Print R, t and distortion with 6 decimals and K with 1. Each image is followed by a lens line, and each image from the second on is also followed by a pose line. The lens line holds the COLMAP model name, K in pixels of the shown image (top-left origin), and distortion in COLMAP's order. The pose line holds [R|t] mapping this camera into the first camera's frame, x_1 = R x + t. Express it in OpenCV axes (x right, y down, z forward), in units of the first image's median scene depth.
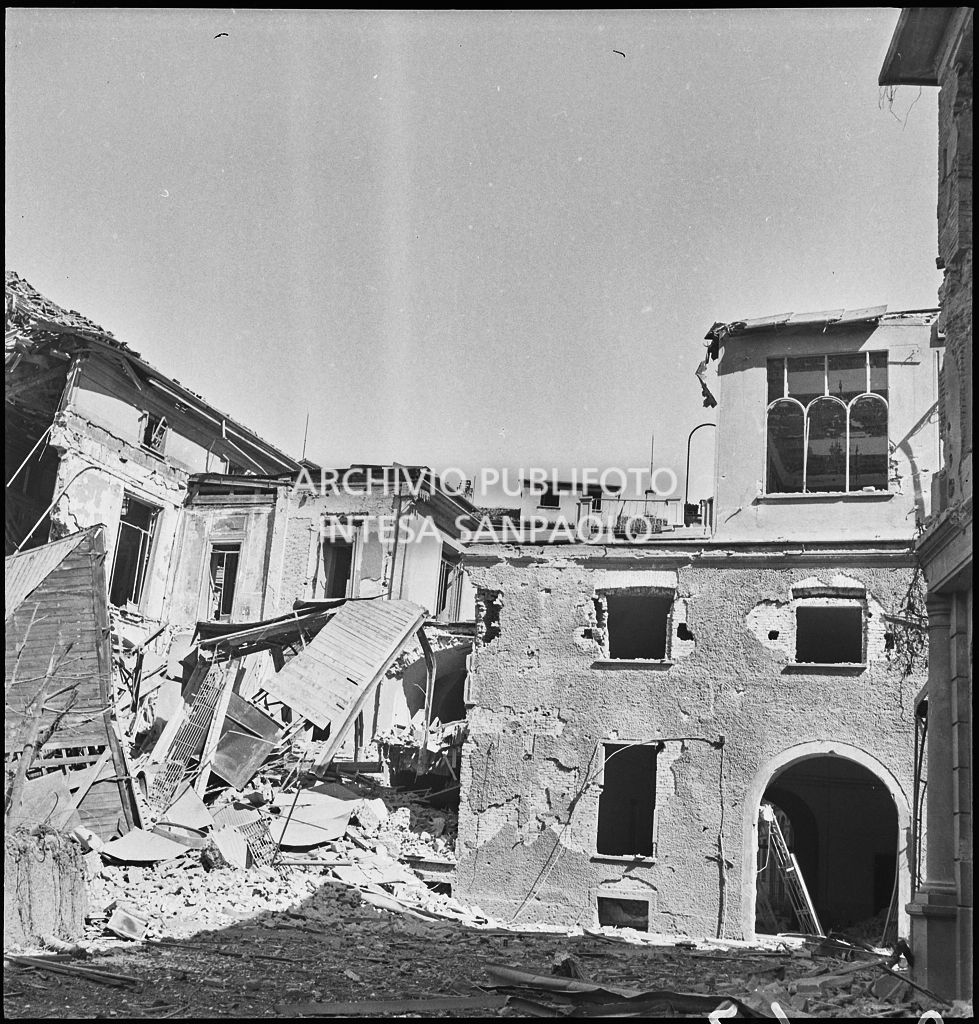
lens RADIAL K [[1294.4, 0, 492.1], [0, 1294.4, 513.9], [0, 0, 1]] dist [0.050887, -0.197361]
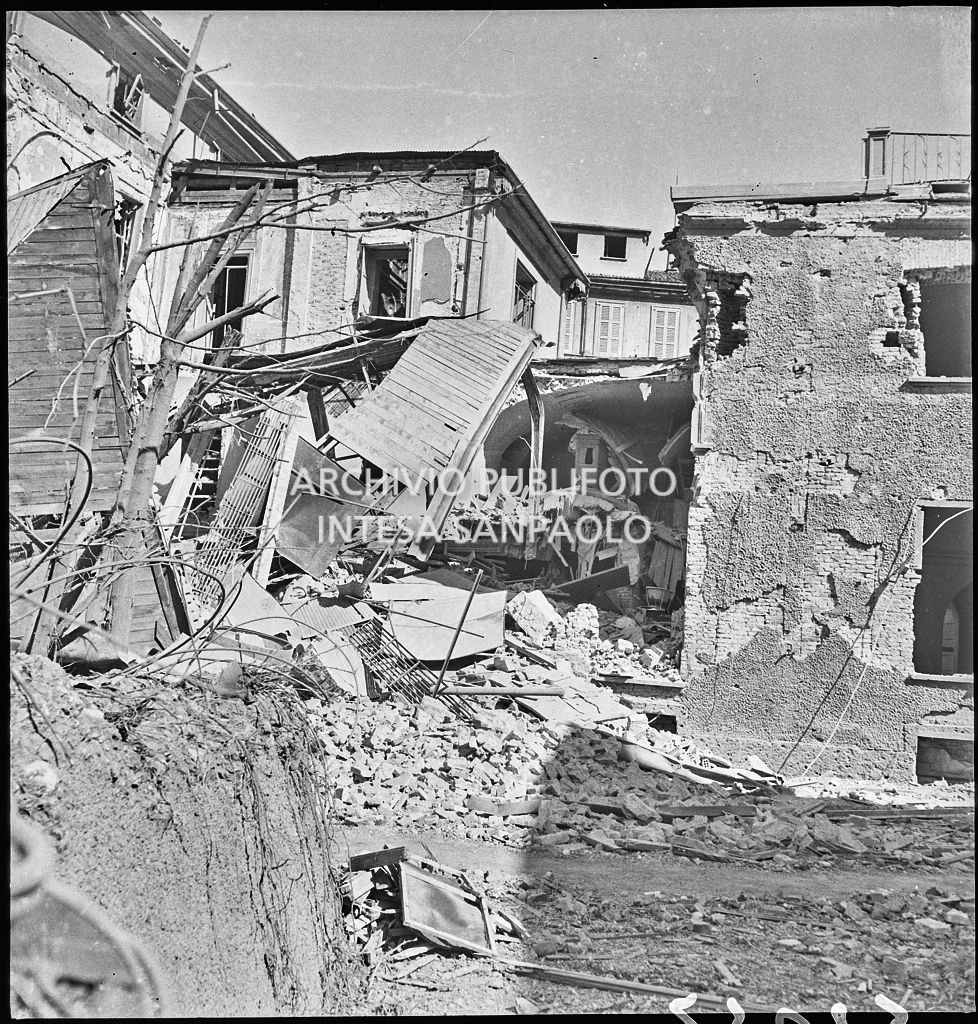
lens RADIAL K [[1294.4, 0, 491.6], [0, 1294.4, 513.9], [0, 0, 1]] dist [0.050887, -0.197361]
pose [[0.997325, 0.002219, 0.073055, -0.169097], [-0.013574, 0.987772, 0.155313, 0.080039], [-0.071817, -0.155890, 0.985160, 0.363288]]
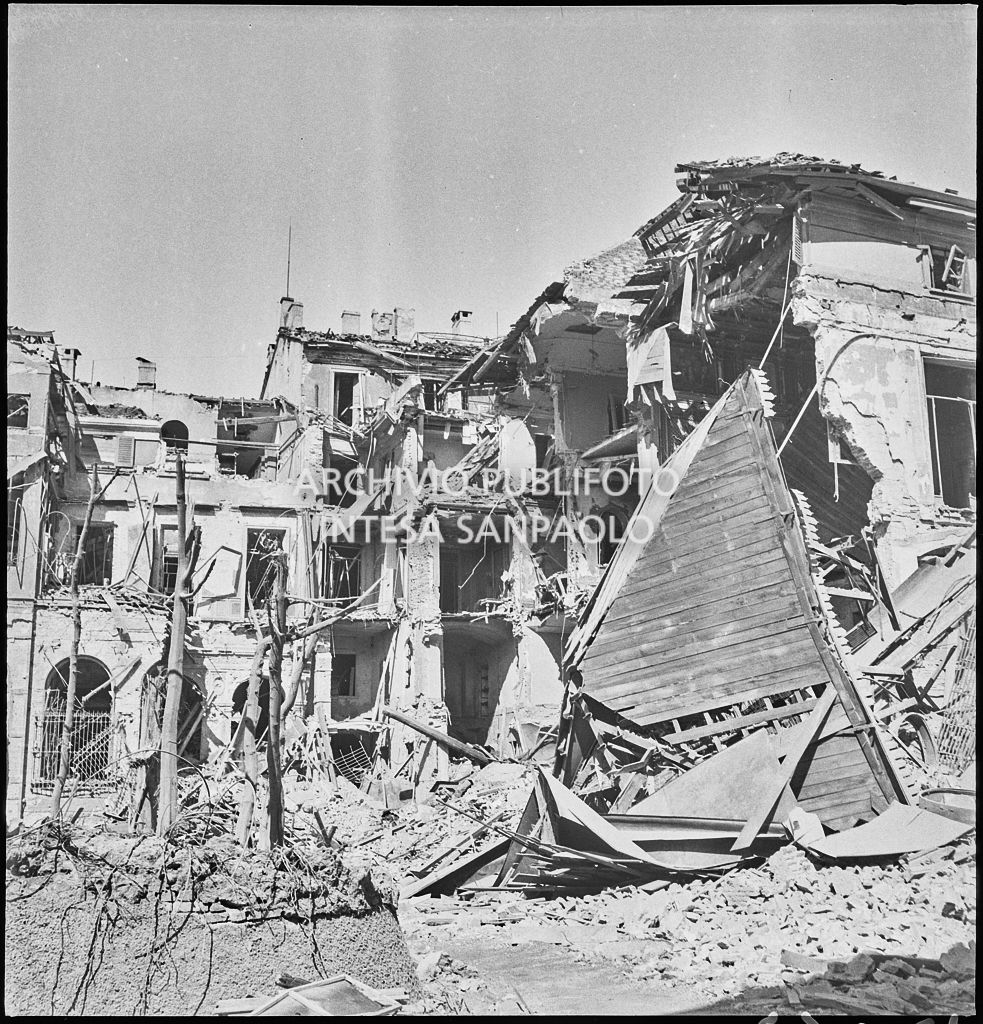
lens RADIAL K [[1294.4, 0, 494.1], [0, 1294.4, 513.9], [0, 0, 1]] dist [0.050887, -0.197361]
pose [[0.674799, -0.253185, -0.693213, 0.063872], [0.256058, 0.961282, -0.101836, 0.121864], [0.692156, -0.108784, 0.713502, 0.433576]]
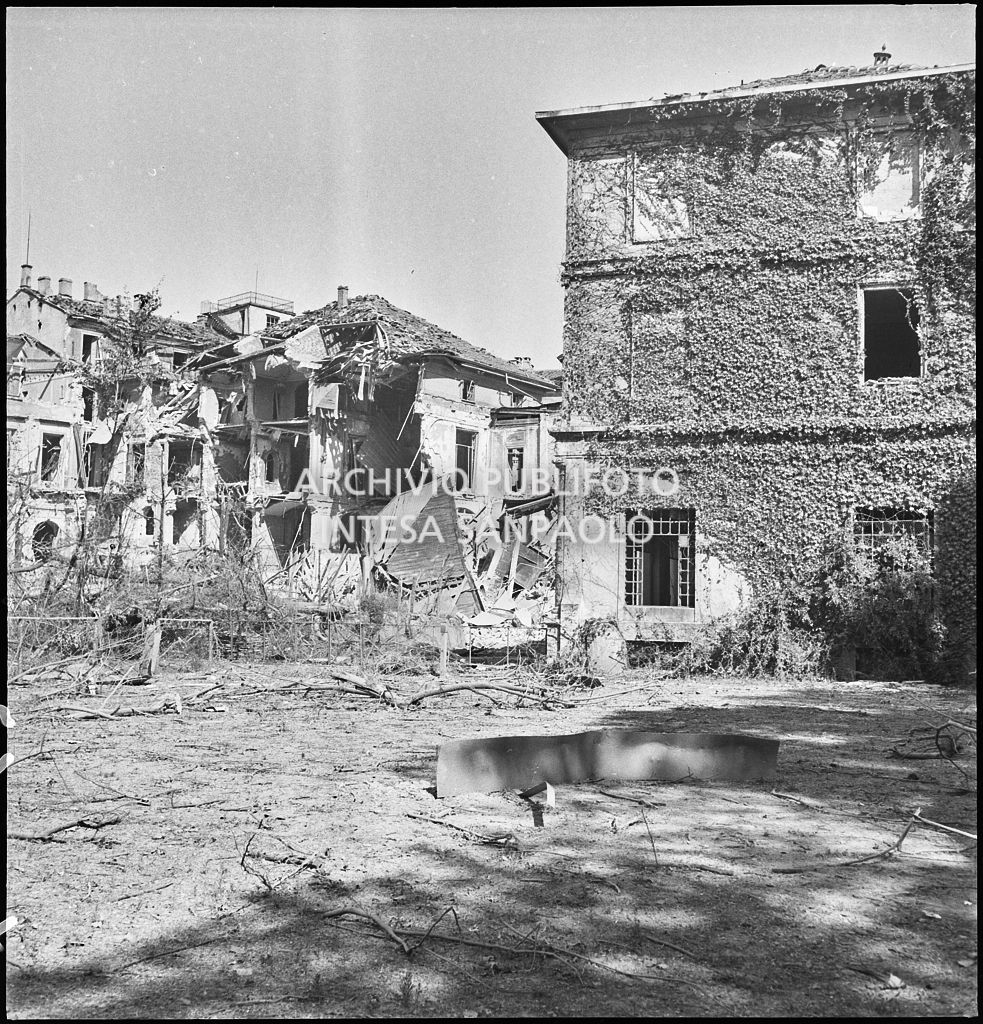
lens RADIAL K [[1294.4, 0, 494.1], [0, 1294.4, 513.9], [0, 0, 1]] dist [0.050887, -0.197361]
pose [[0.963163, -0.078742, -0.257131, 0.323797], [0.123180, 0.979145, 0.161561, -0.273144], [0.239047, -0.187283, 0.952776, -1.060232]]
